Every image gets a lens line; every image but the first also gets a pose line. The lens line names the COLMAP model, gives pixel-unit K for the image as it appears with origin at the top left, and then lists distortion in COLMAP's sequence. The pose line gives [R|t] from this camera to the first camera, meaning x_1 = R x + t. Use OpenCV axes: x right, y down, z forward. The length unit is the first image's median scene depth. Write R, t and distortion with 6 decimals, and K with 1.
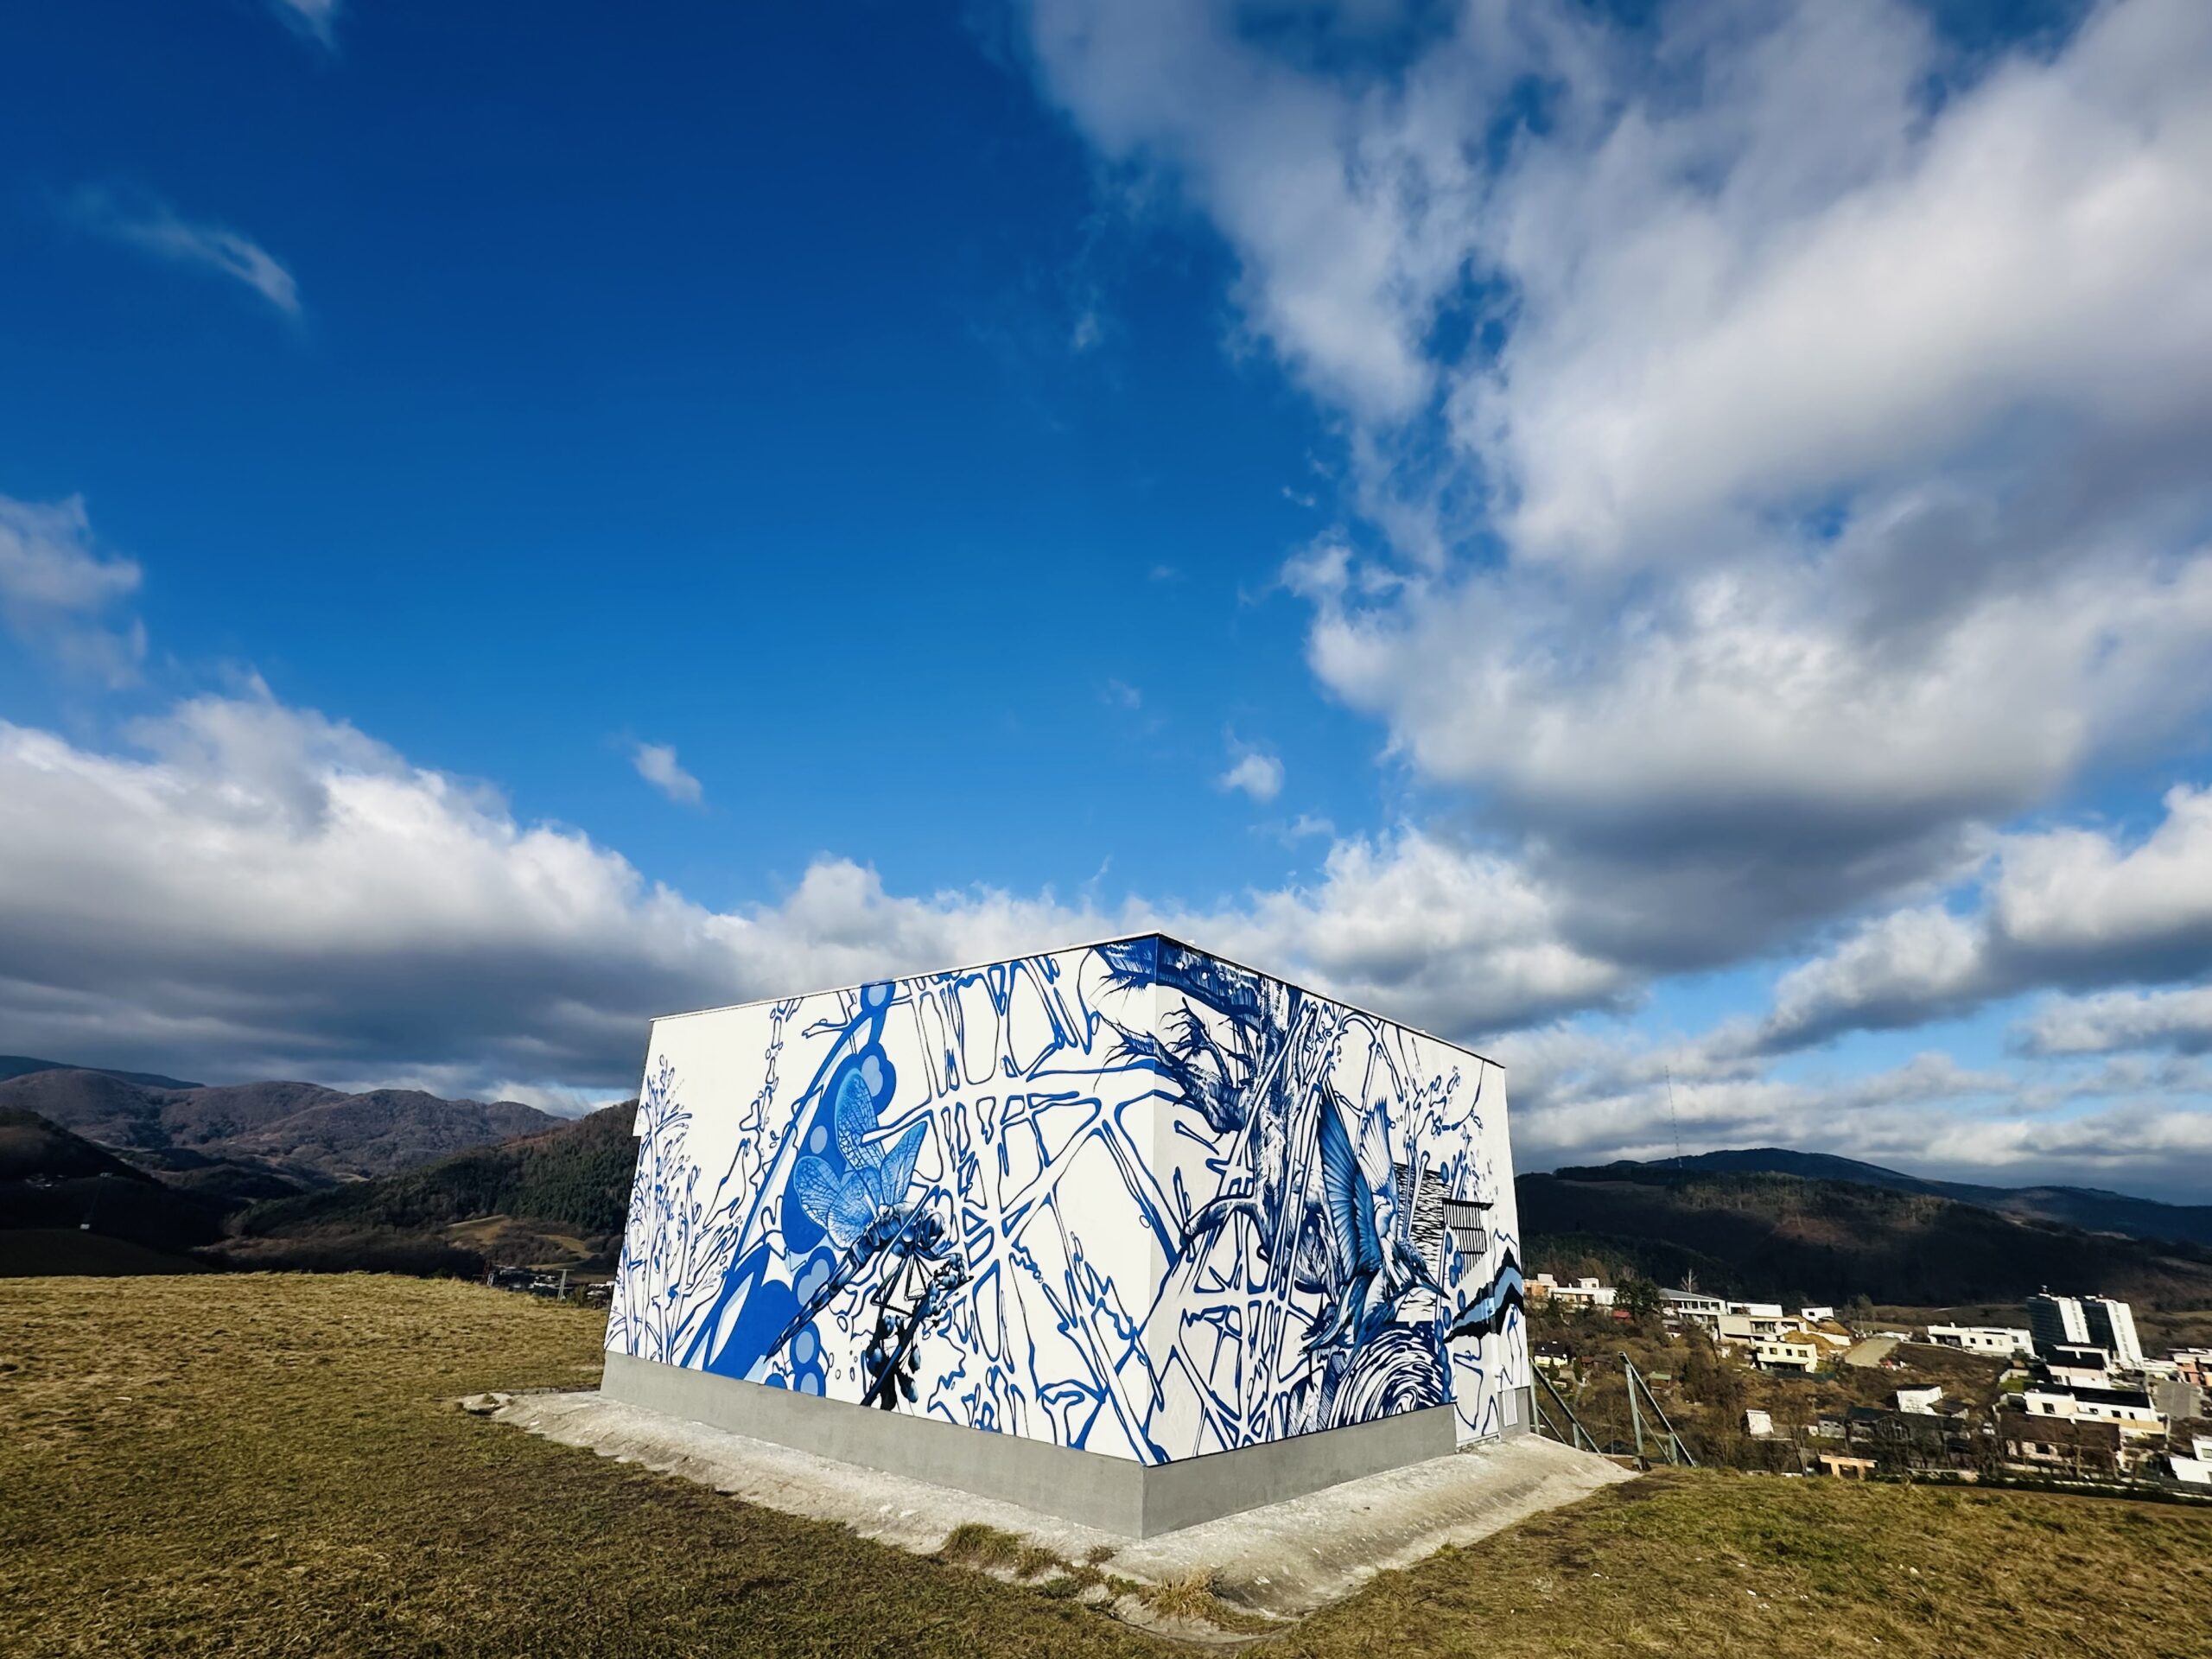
lens RADIAL K [[1072.8, 0, 1105.6], [0, 1072.8, 819.0], [0, 0, 1]] dist [-0.008663, 0.003250]
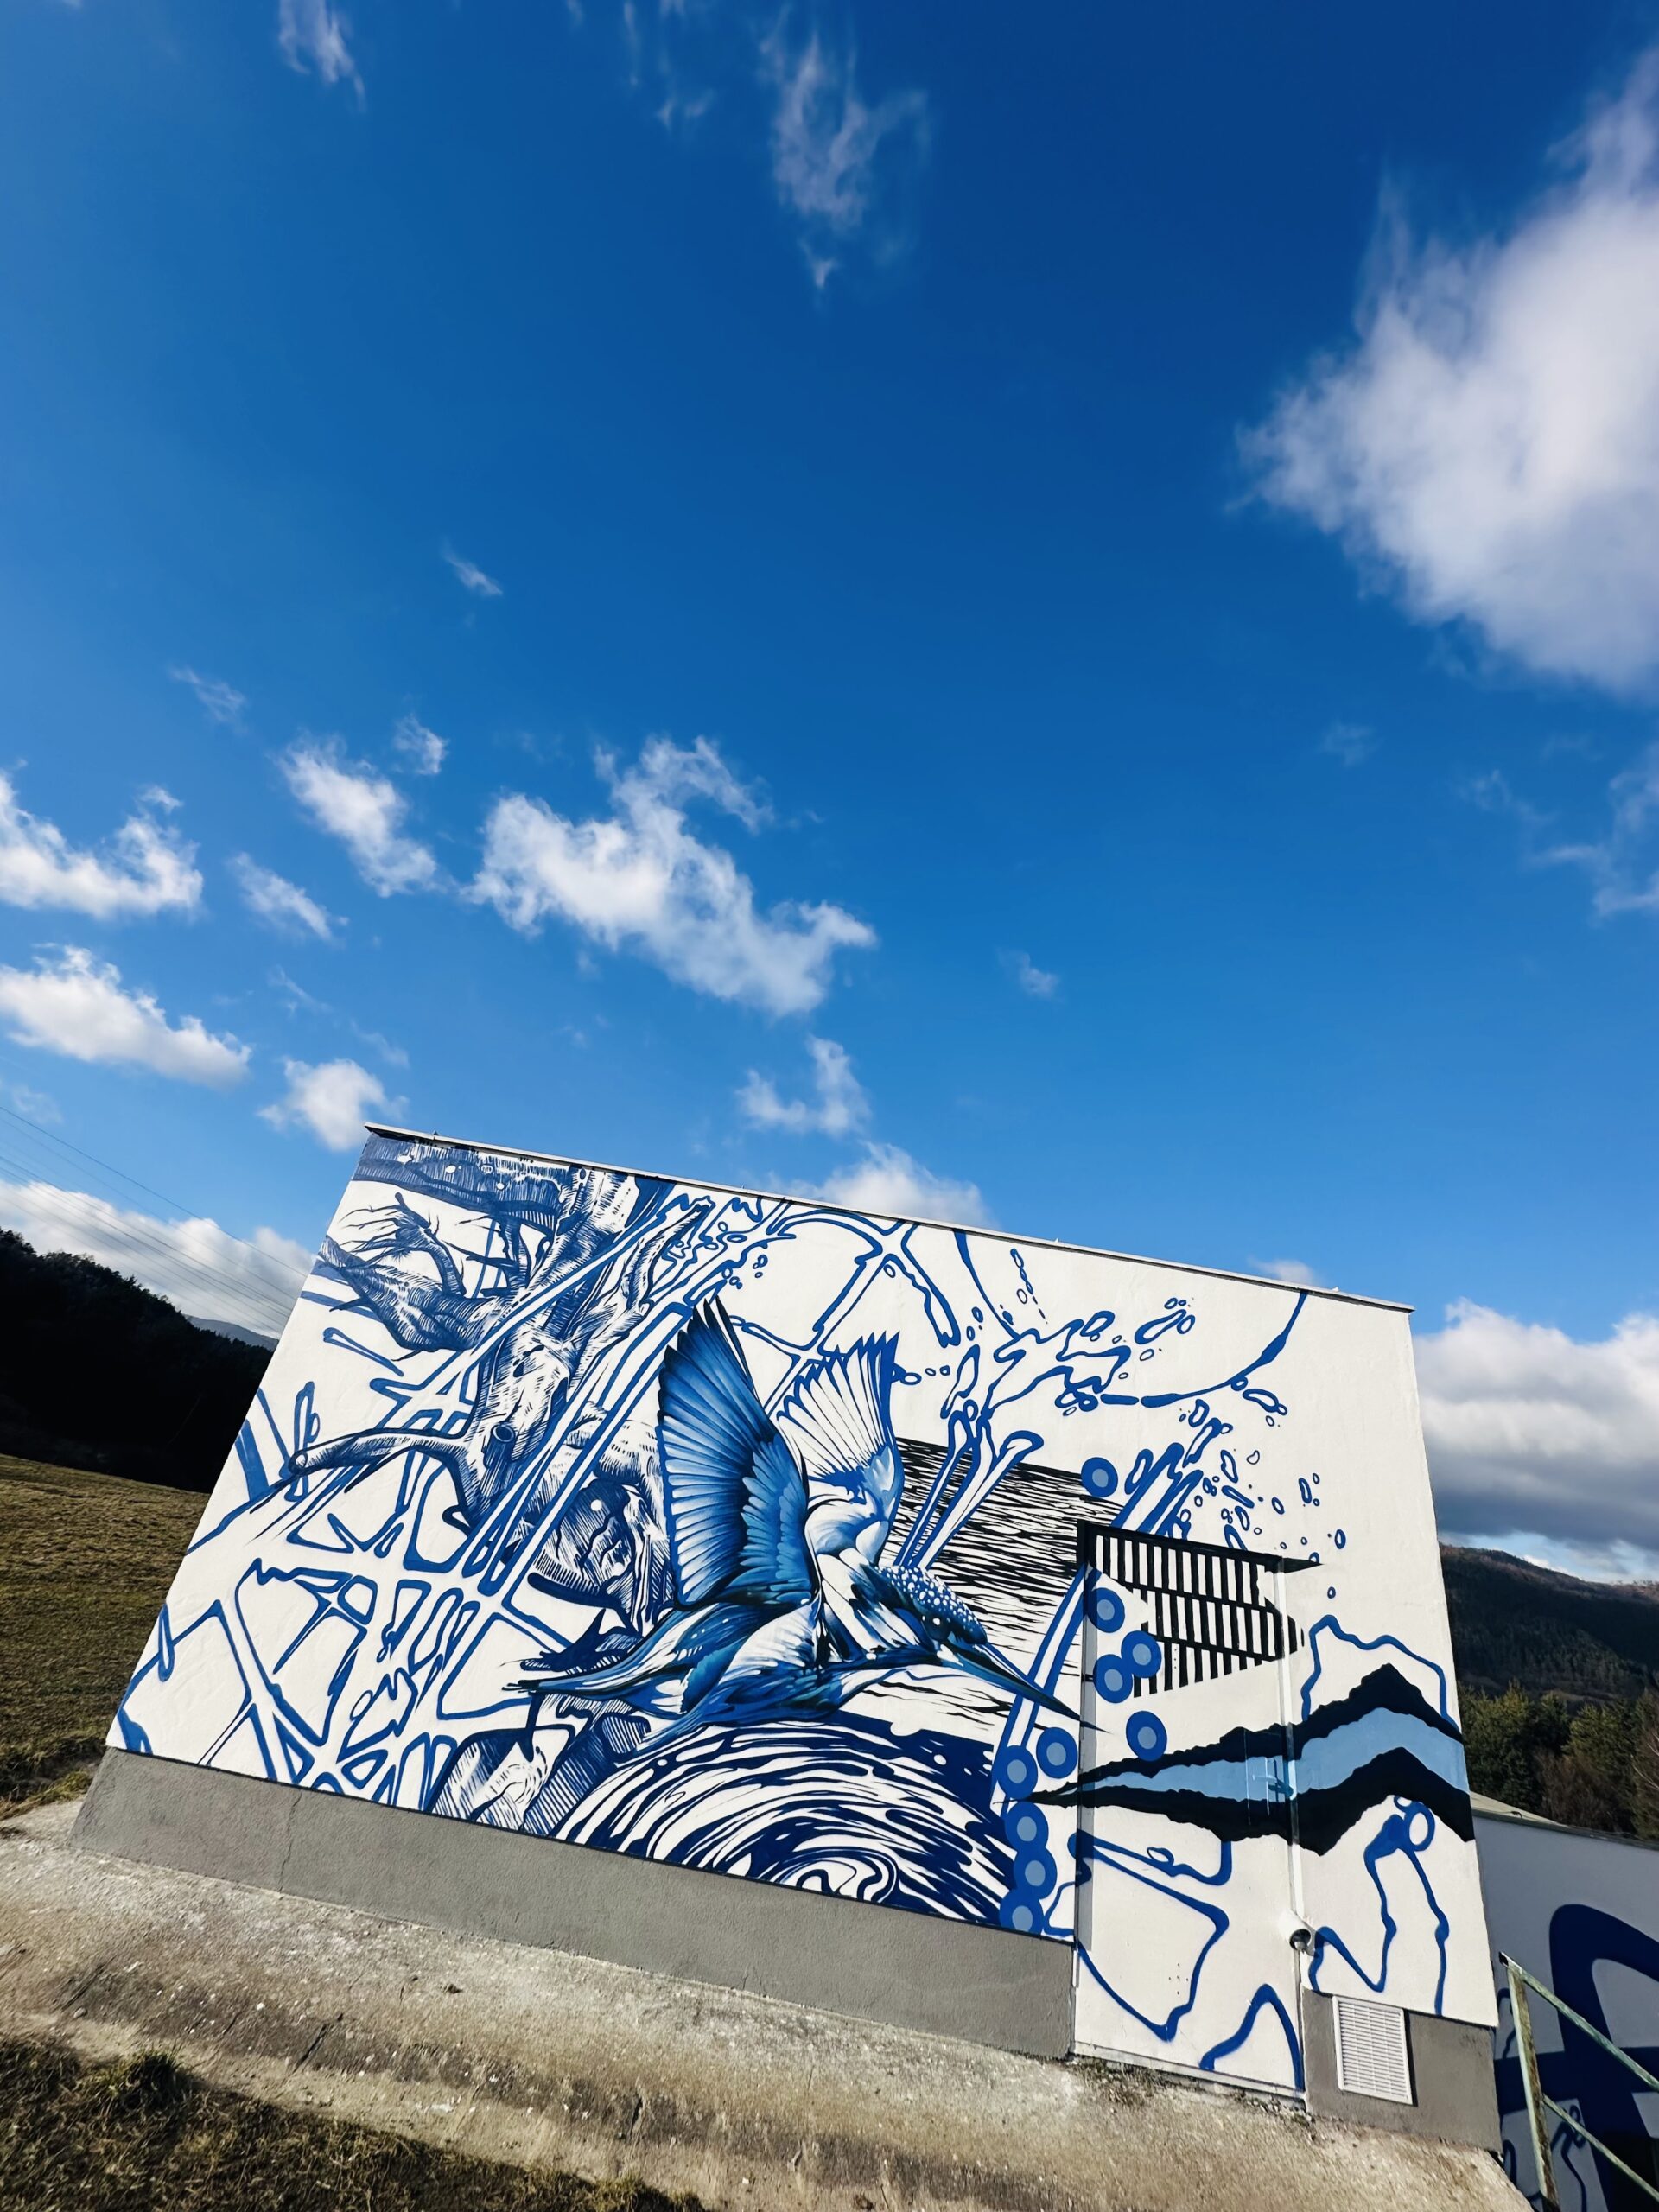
lens RADIAL K [[881.3, 0, 826.2], [0, 881.3, 1105.8], [0, 0, 1]] dist [-0.001268, -0.000431]
pose [[0.661592, -0.284963, -0.693608, 0.743476], [0.137849, 0.955433, -0.261046, 0.303149], [0.737085, 0.077093, 0.671389, 0.702145]]
